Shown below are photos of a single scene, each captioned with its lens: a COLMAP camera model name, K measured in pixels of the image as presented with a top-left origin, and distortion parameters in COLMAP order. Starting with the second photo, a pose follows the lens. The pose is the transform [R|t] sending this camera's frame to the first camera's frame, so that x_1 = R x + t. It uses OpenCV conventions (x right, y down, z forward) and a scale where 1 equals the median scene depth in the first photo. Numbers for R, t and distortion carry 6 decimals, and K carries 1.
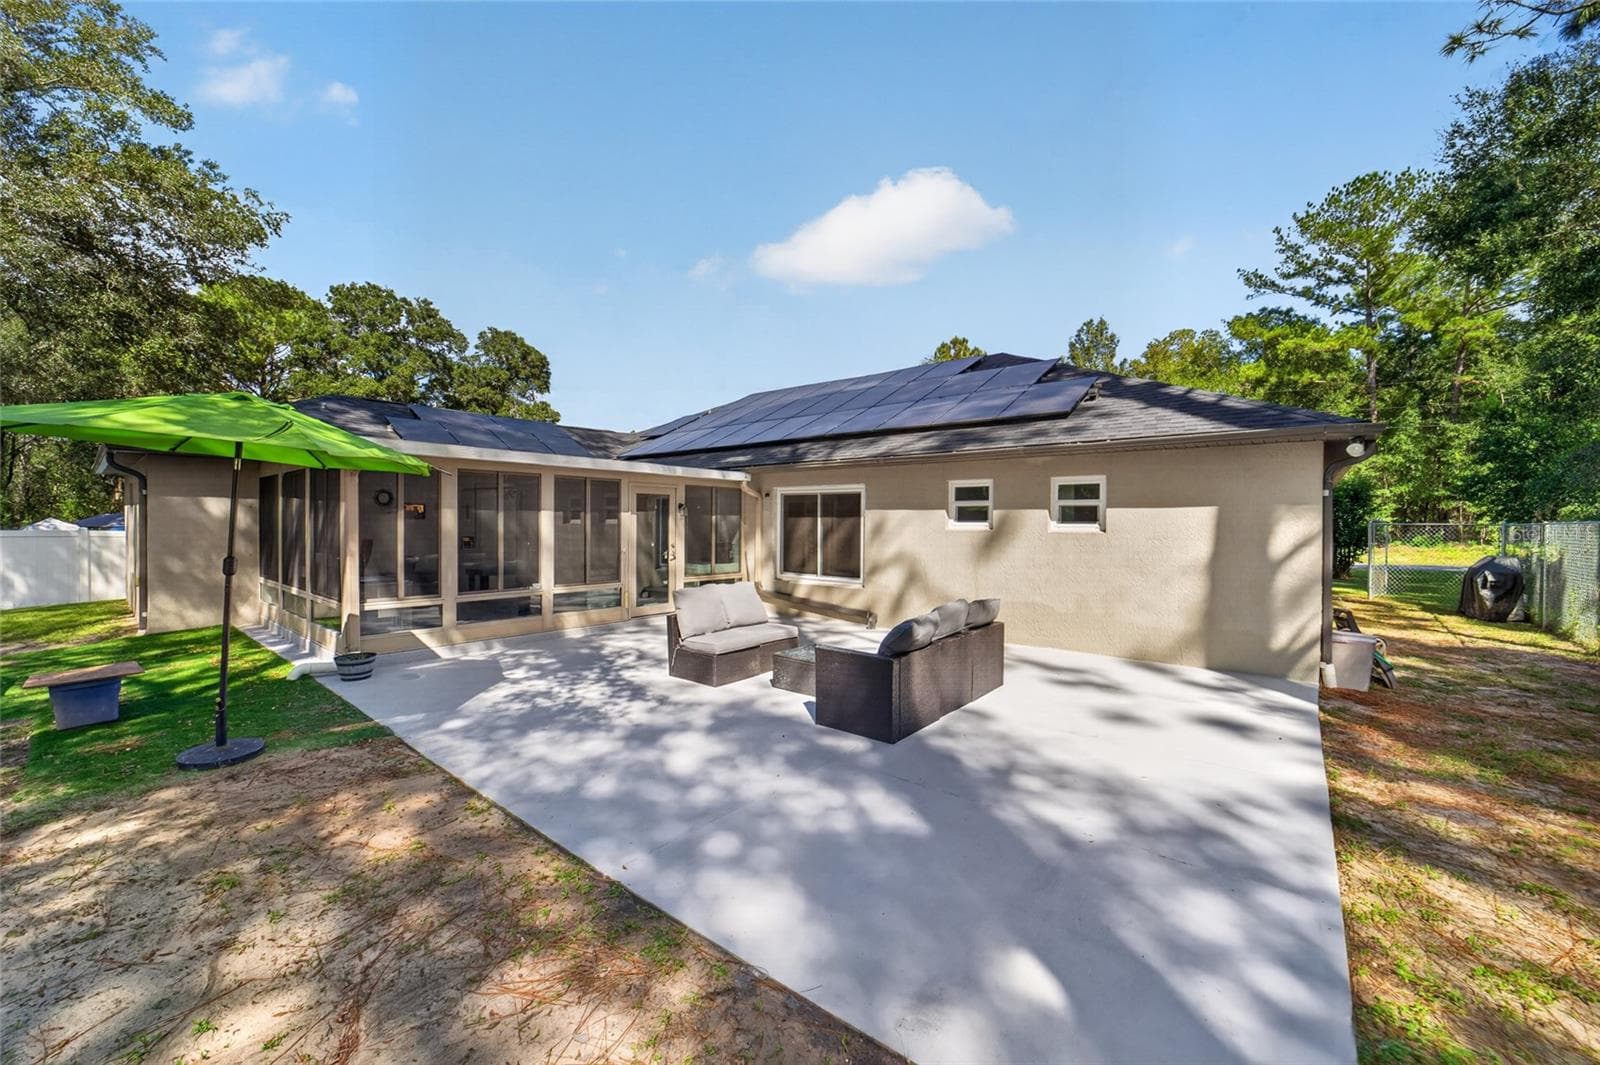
lens RADIAL K [[609.1, 0, 800.8], [0, 609.1, 525.5], [0, 0, 1]] dist [-0.006056, 0.000181]
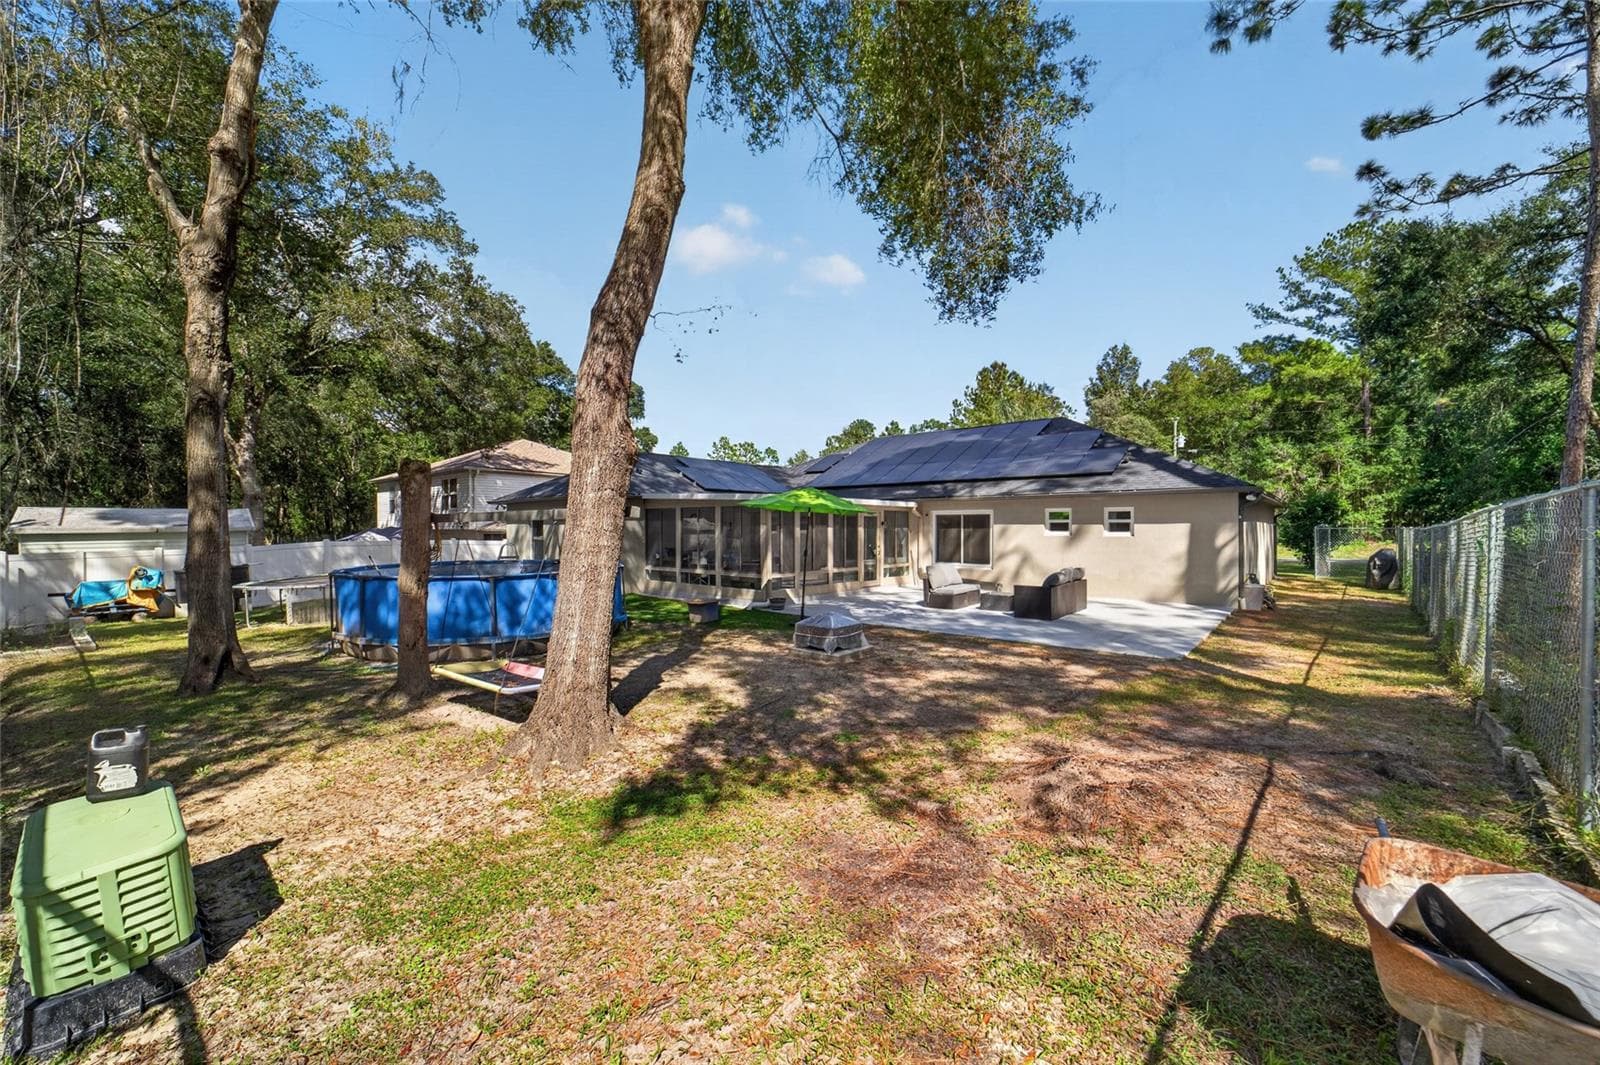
lens RADIAL K [[622.5, 0, 798.9], [0, 622.5, 525.7], [0, 0, 1]] dist [-0.010577, -0.000027]
pose [[0.999594, -0.008418, -0.027213, -0.317252], [0.008246, 0.999945, -0.006412, -0.012039], [0.027265, 0.006185, 0.999609, -0.621467]]
